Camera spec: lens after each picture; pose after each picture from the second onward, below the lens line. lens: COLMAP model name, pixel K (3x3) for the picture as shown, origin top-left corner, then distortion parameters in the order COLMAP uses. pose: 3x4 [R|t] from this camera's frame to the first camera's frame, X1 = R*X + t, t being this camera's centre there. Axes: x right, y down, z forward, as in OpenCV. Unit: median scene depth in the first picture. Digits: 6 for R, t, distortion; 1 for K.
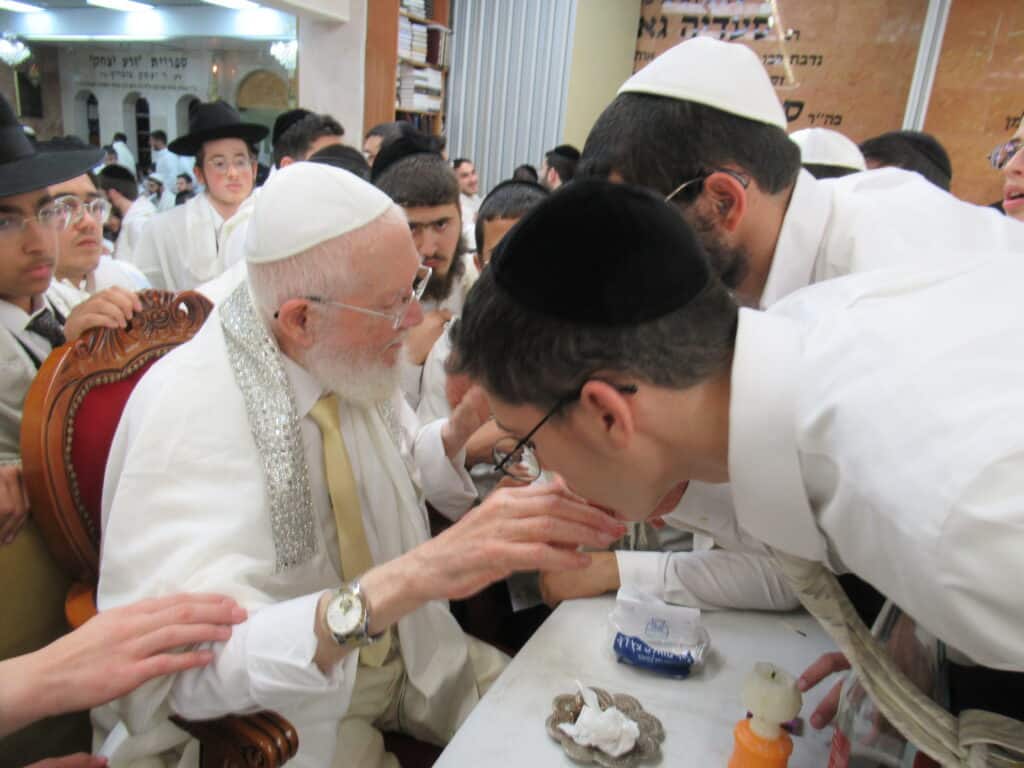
lens RADIAL K [[791.0, 0, 497.3], [0, 791.0, 388.9], [0, 0, 1]] dist [-0.003113, 0.033036]
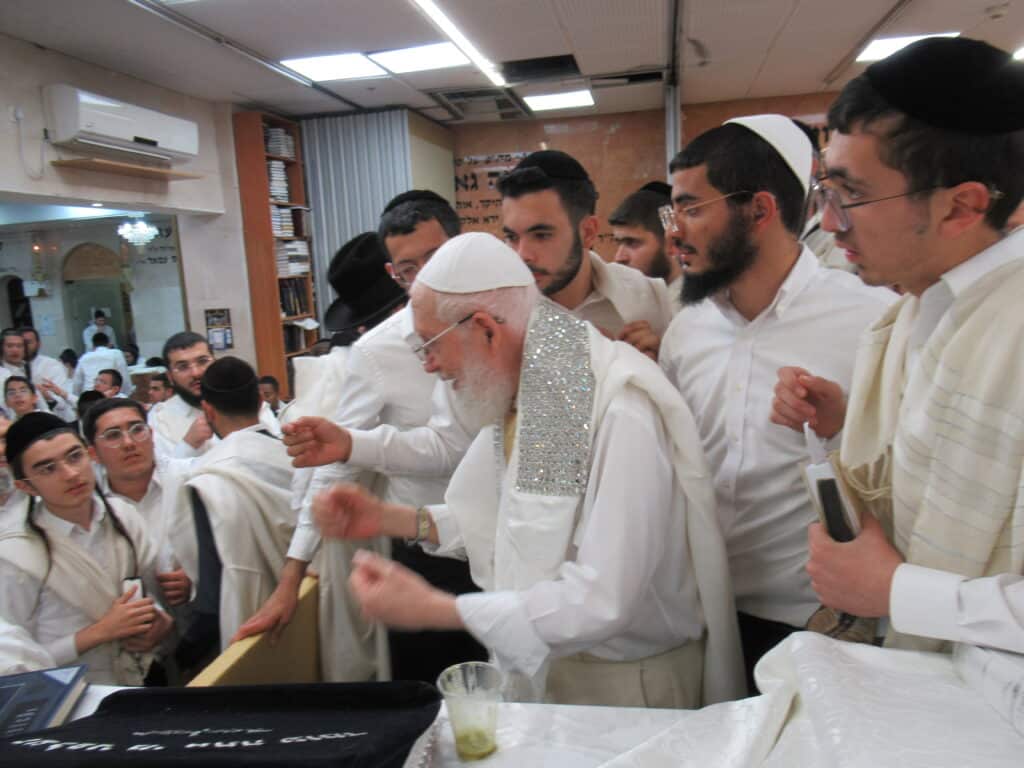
lens RADIAL K [[791.0, 0, 502.0], [0, 791.0, 389.5], [0, 0, 1]] dist [-0.003113, 0.033036]
pose [[0.956703, -0.173554, 0.233662, -0.102986], [0.201611, 0.974149, -0.101916, -0.002163], [-0.209933, 0.144612, 0.966962, -0.177511]]
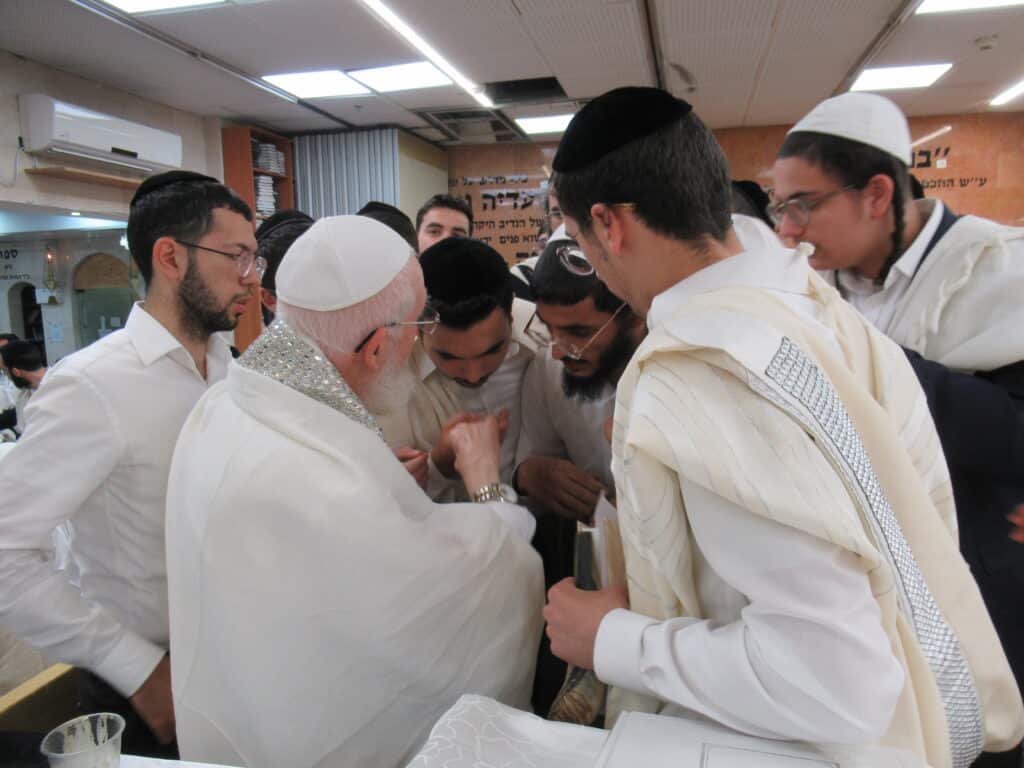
lens RADIAL K [[791.0, 0, 497.9], [0, 791.0, 388.1], [0, 0, 1]] dist [-0.003113, 0.033036]
pose [[0.969978, -0.131488, 0.204583, -0.040996], [0.161598, 0.977138, -0.138156, 0.007134], [-0.181740, 0.167068, 0.969050, -0.174029]]
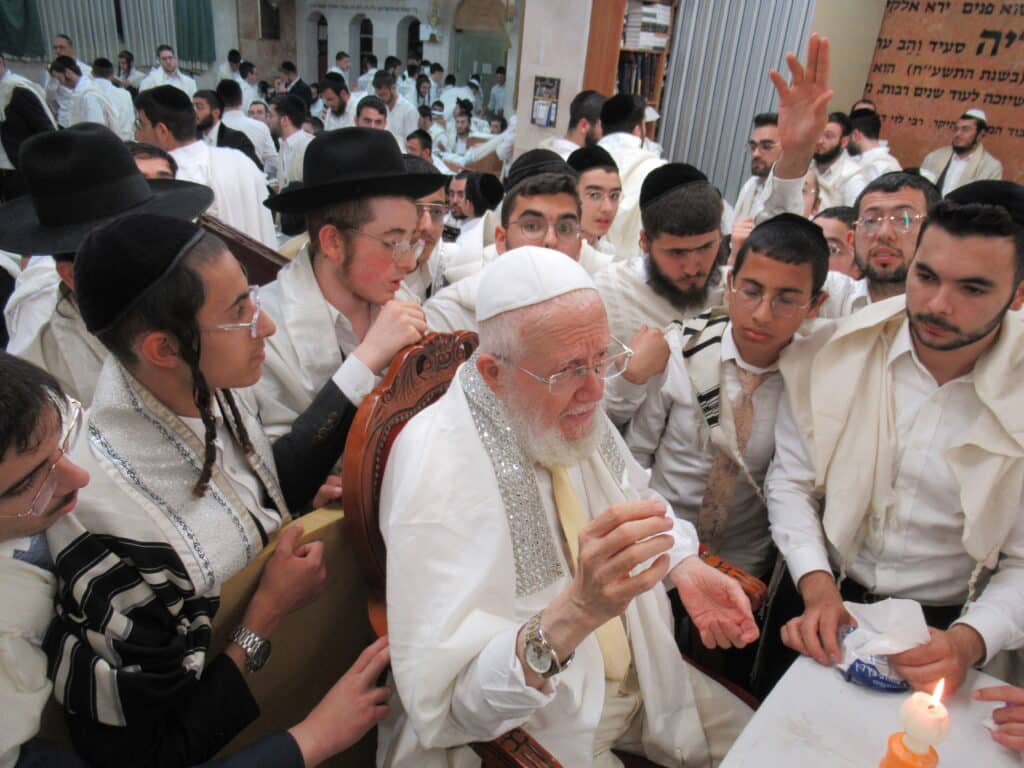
lens RADIAL K [[791.0, 0, 506.2], [0, 791.0, 386.3], [0, 0, 1]] dist [-0.003113, 0.033036]
pose [[0.972991, 0.090448, -0.212386, -0.018805], [-0.068710, 0.991816, 0.107607, -0.034021], [0.220381, -0.090107, 0.971243, -0.014453]]
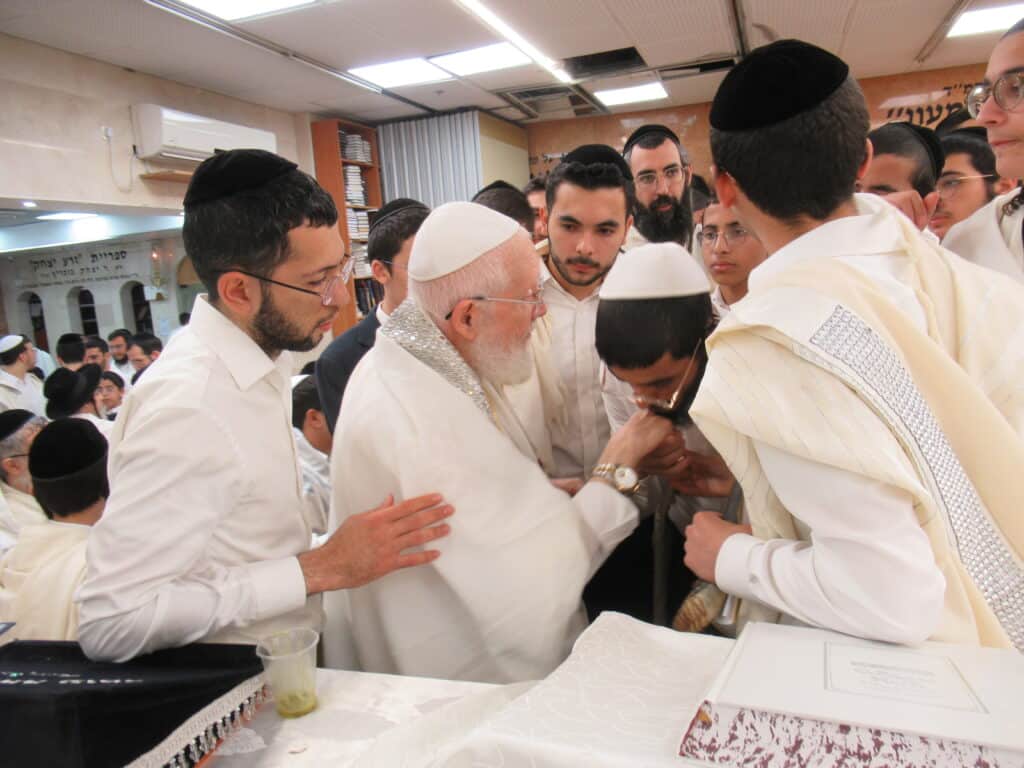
lens RADIAL K [[791.0, 0, 499.4], [0, 791.0, 389.1], [0, 0, 1]] dist [-0.003113, 0.033036]
pose [[0.980279, -0.171505, 0.098176, -0.051333], [0.183334, 0.974702, -0.127847, 0.012079], [-0.073766, 0.143325, 0.986923, -0.192040]]
